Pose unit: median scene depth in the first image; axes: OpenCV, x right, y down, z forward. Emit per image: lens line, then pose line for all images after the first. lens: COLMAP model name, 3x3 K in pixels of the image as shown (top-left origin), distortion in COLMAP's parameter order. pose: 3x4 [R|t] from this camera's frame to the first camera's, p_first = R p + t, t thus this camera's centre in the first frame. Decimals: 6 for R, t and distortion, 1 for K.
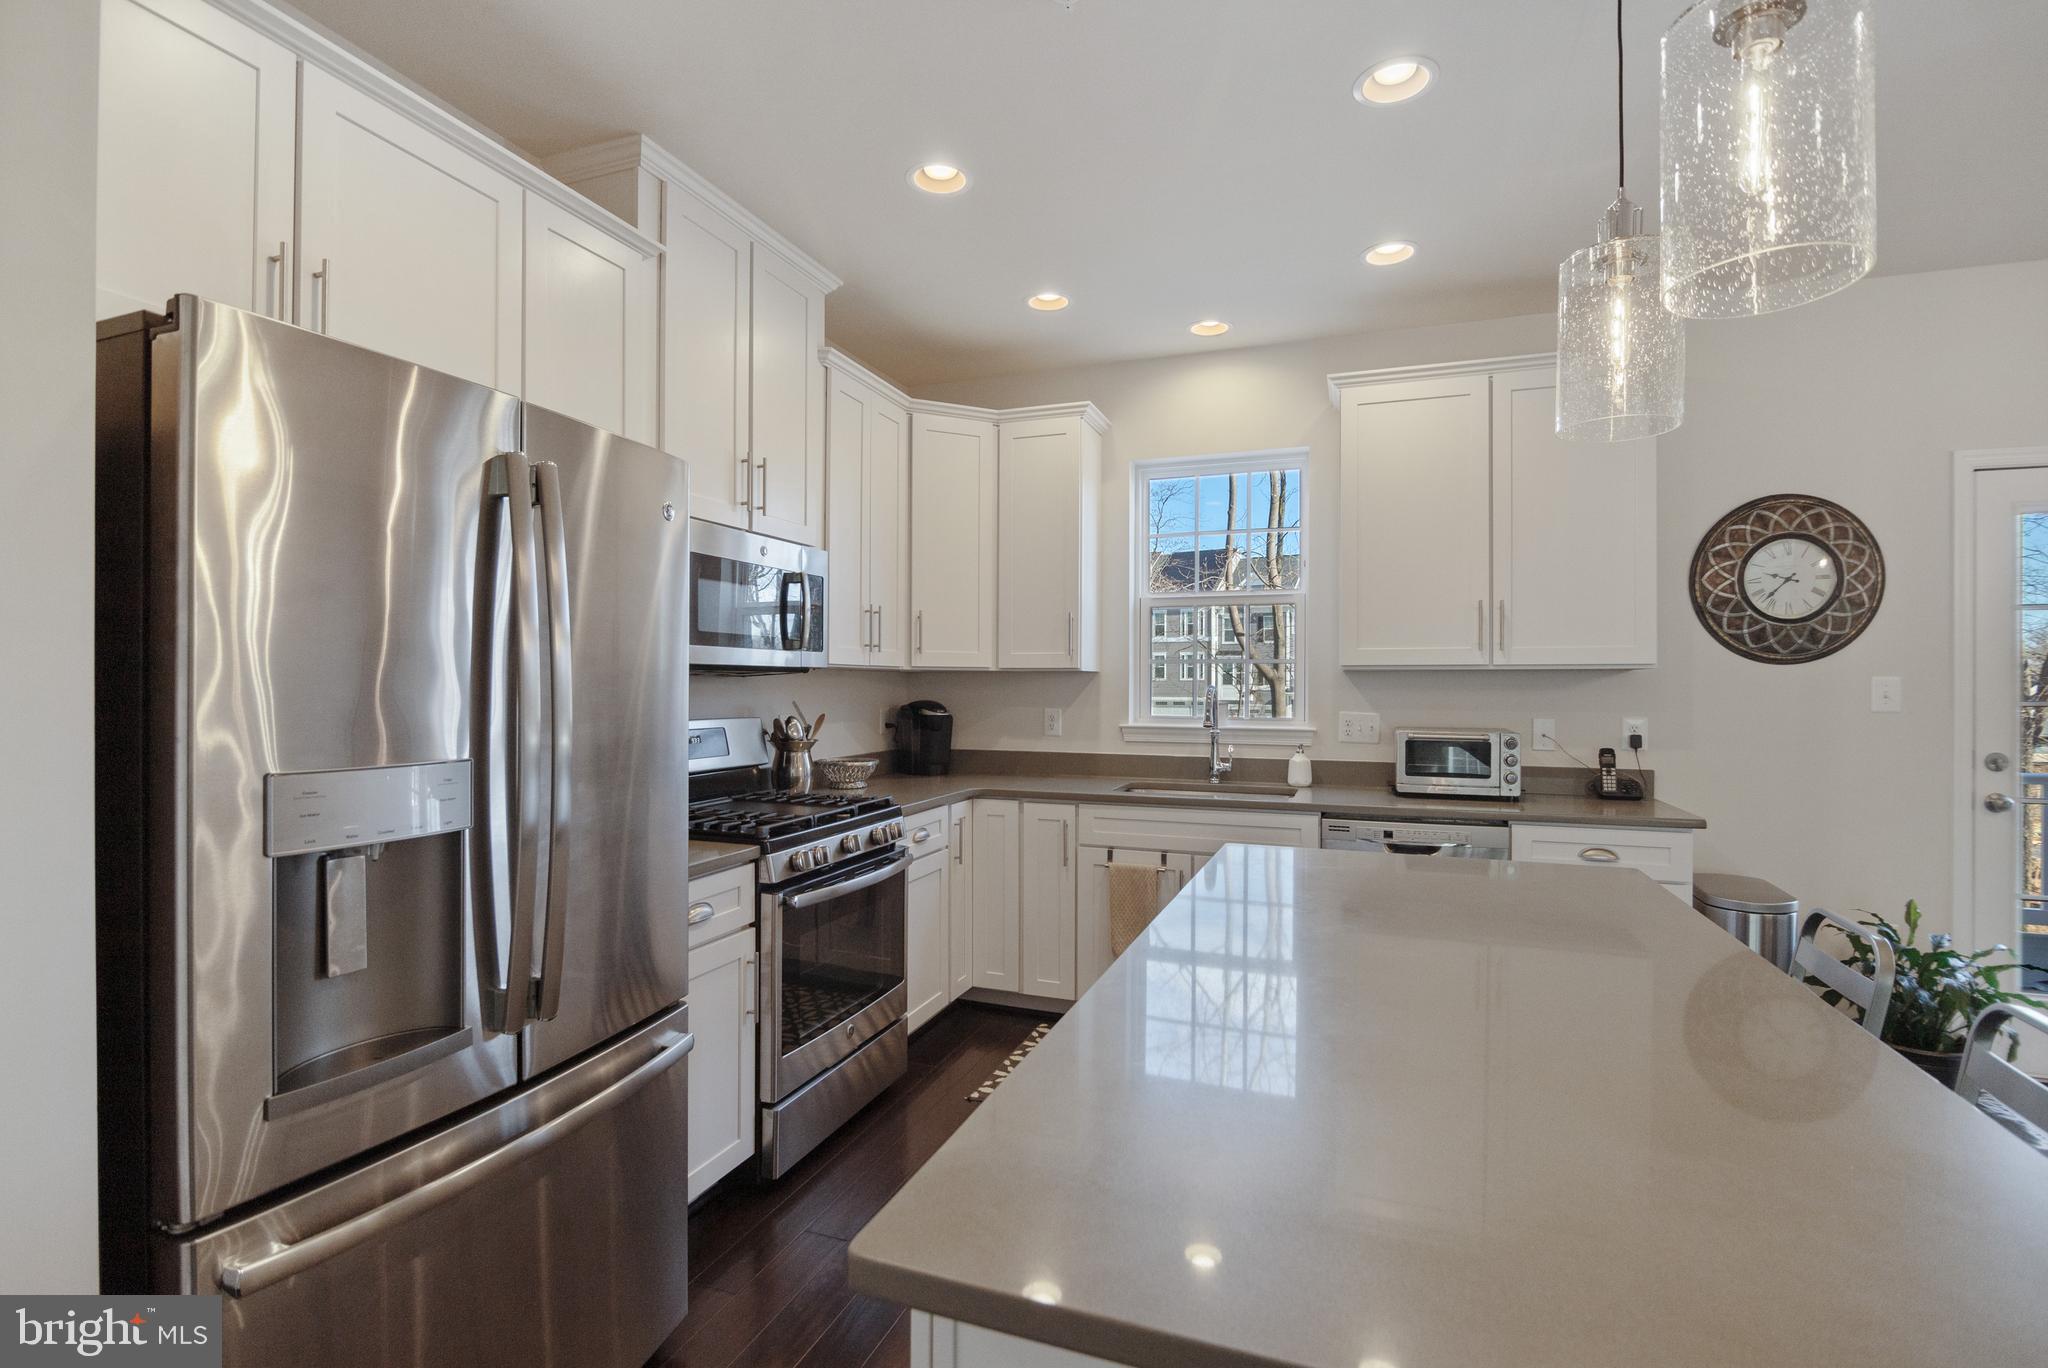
lens RADIAL K [[938.3, 0, 1024.0], [0, 938.3, 684.0], [0, 0, 1]] dist [-0.015425, -0.000595]
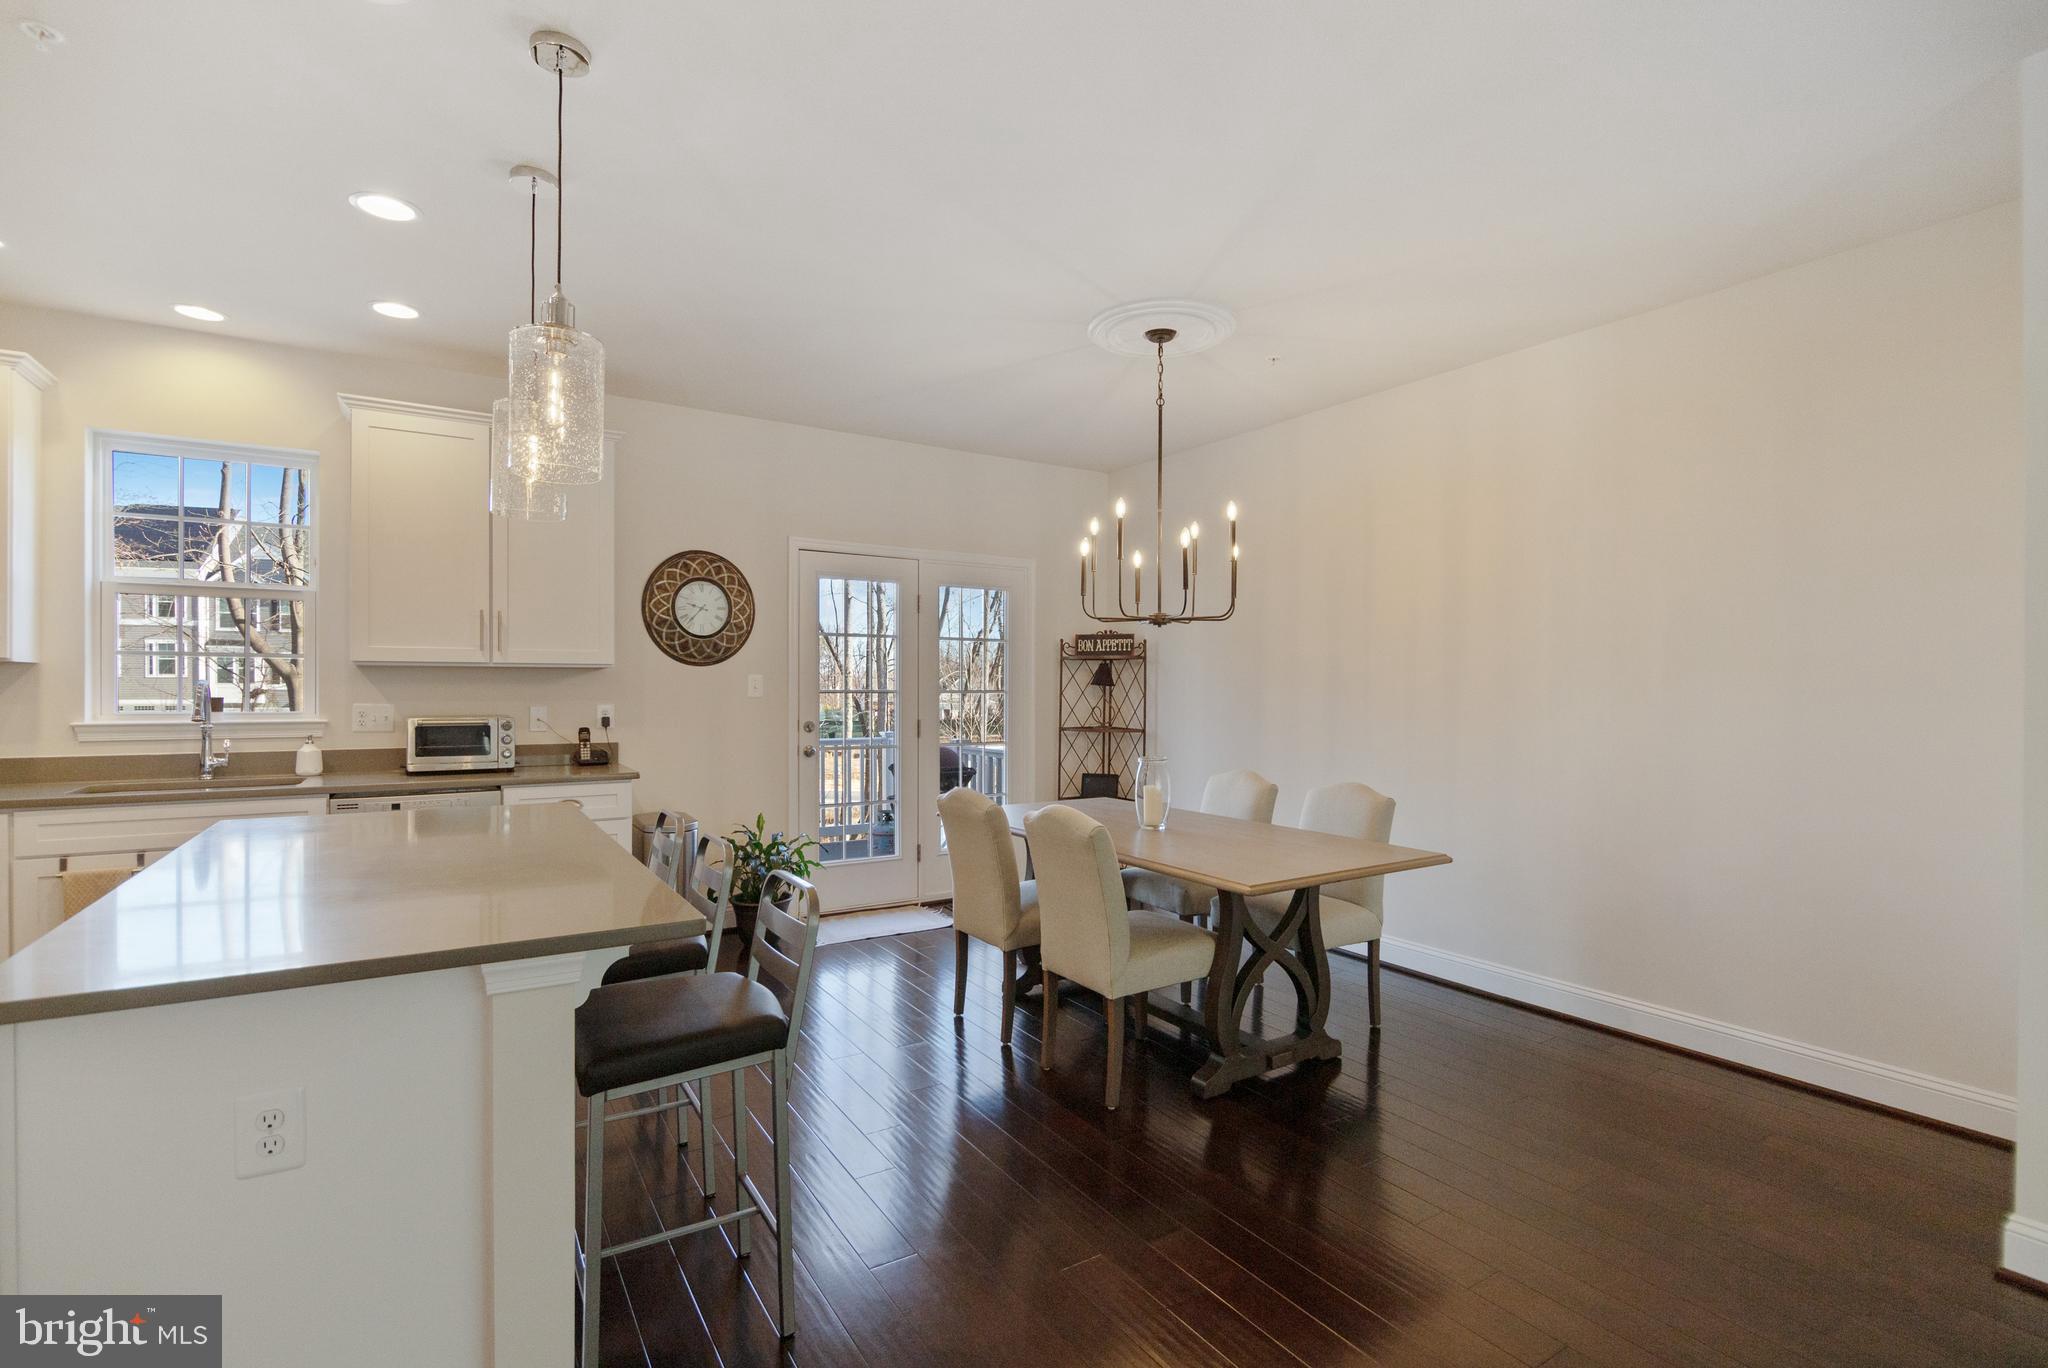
lens RADIAL K [[939.5, 0, 999.3], [0, 939.5, 693.2], [0, 0, 1]] dist [-0.010073, -0.000383]
pose [[0.616395, -0.008127, 0.787395, -0.060734], [-0.001163, 0.999936, 0.011231, 0.004513], [-0.787436, -0.007839, 0.616346, -0.291150]]
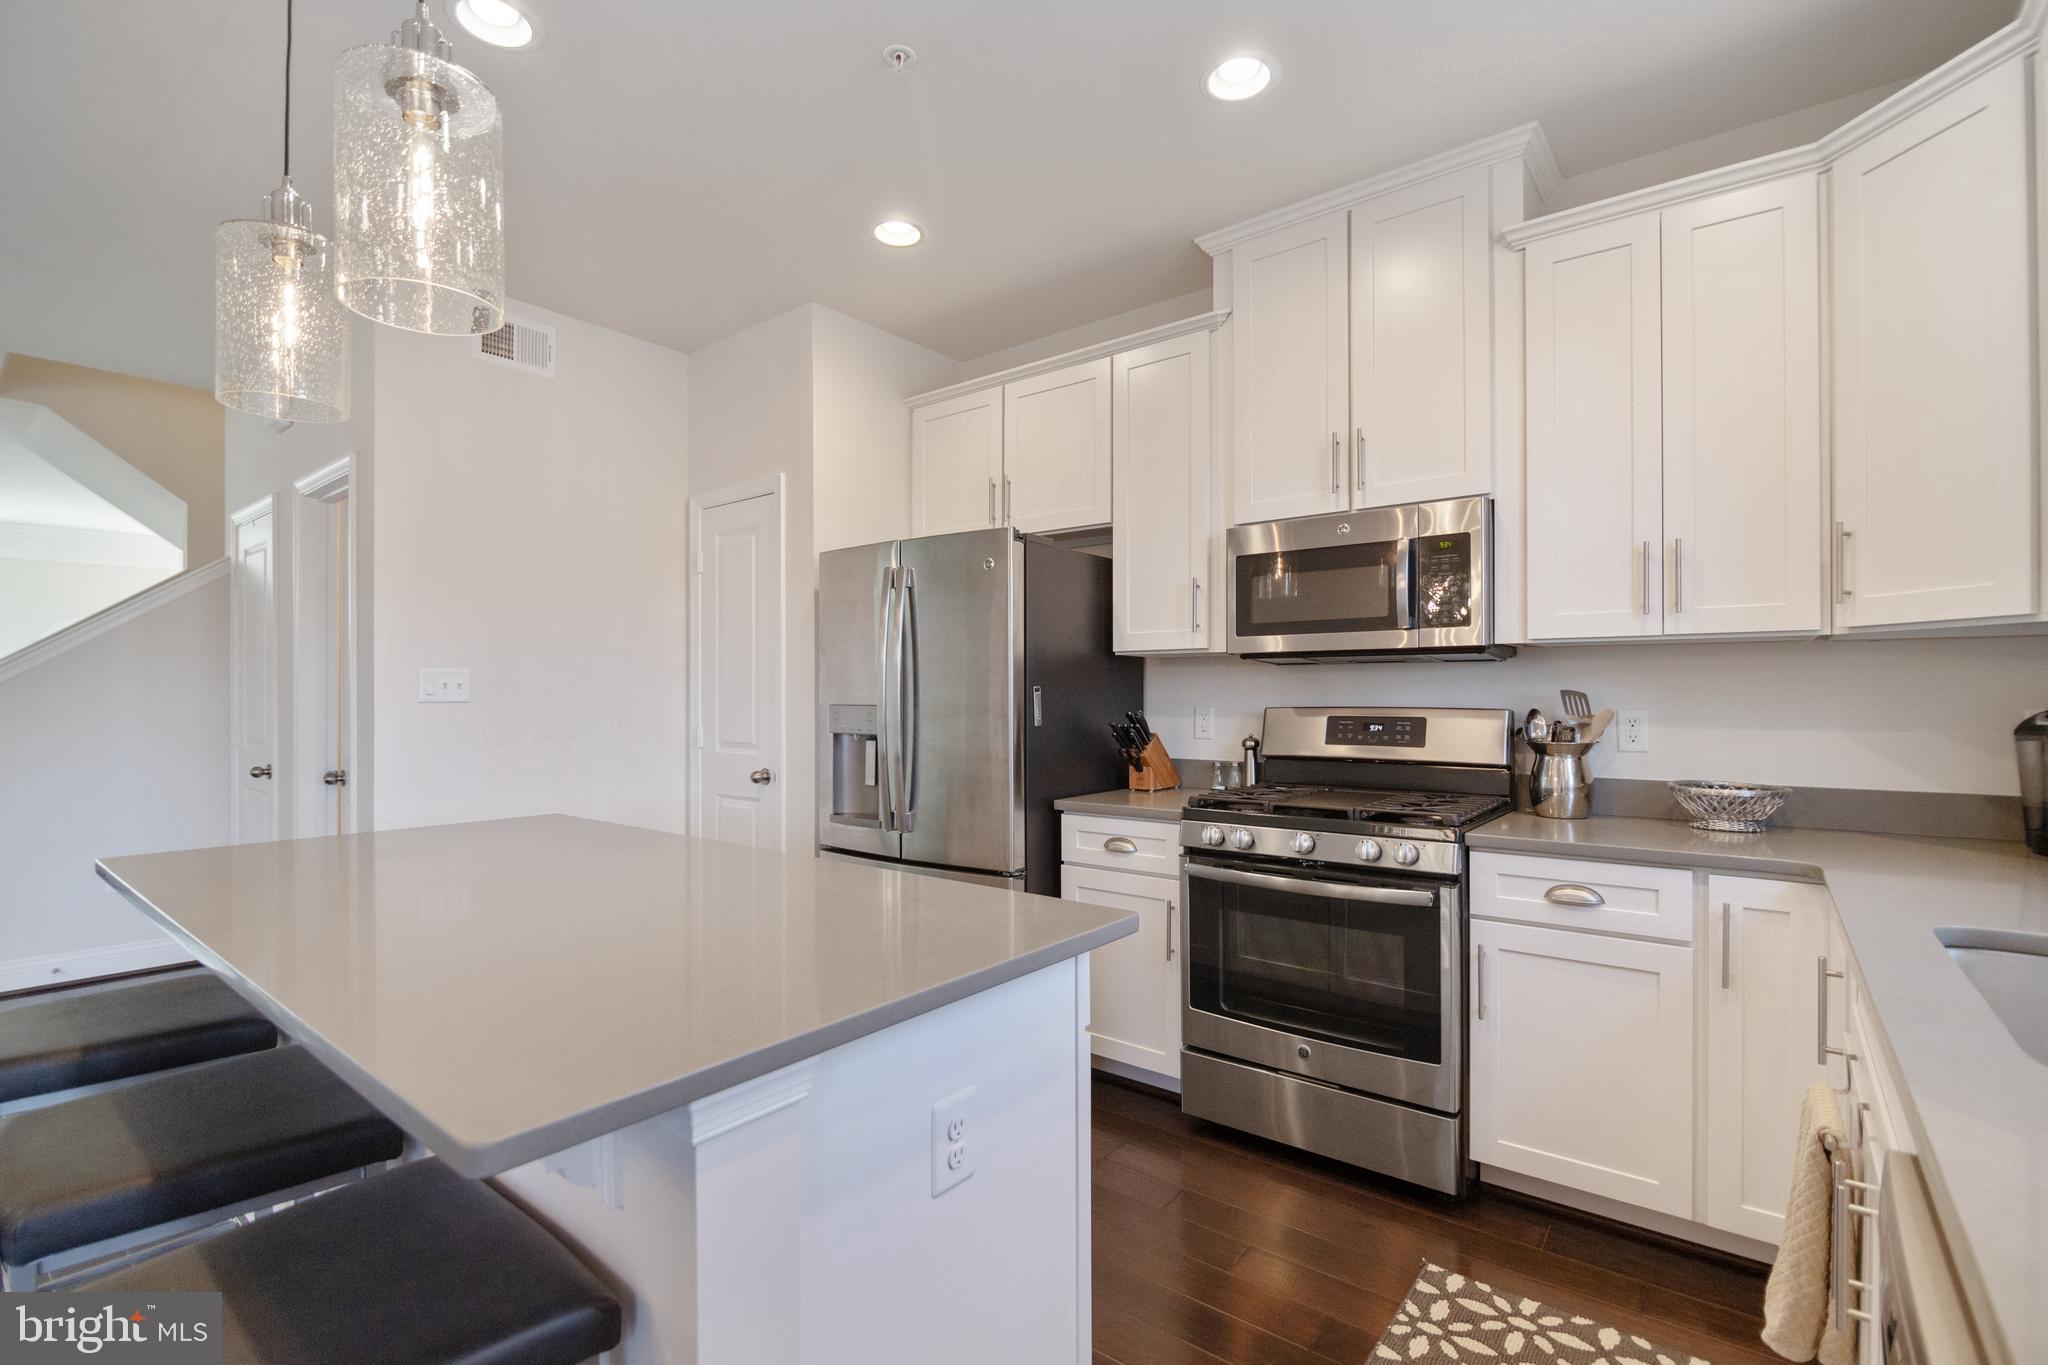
lens RADIAL K [[915.4, 0, 1026.4], [0, 915.4, 698.7], [0, 0, 1]] dist [-0.014666, -0.000682]
pose [[-0.307567, 0.001503, -0.951525, 0.581512], [-0.000887, 0.999998, 0.001866, 0.023964], [0.951526, 0.001418, -0.307565, 0.807108]]
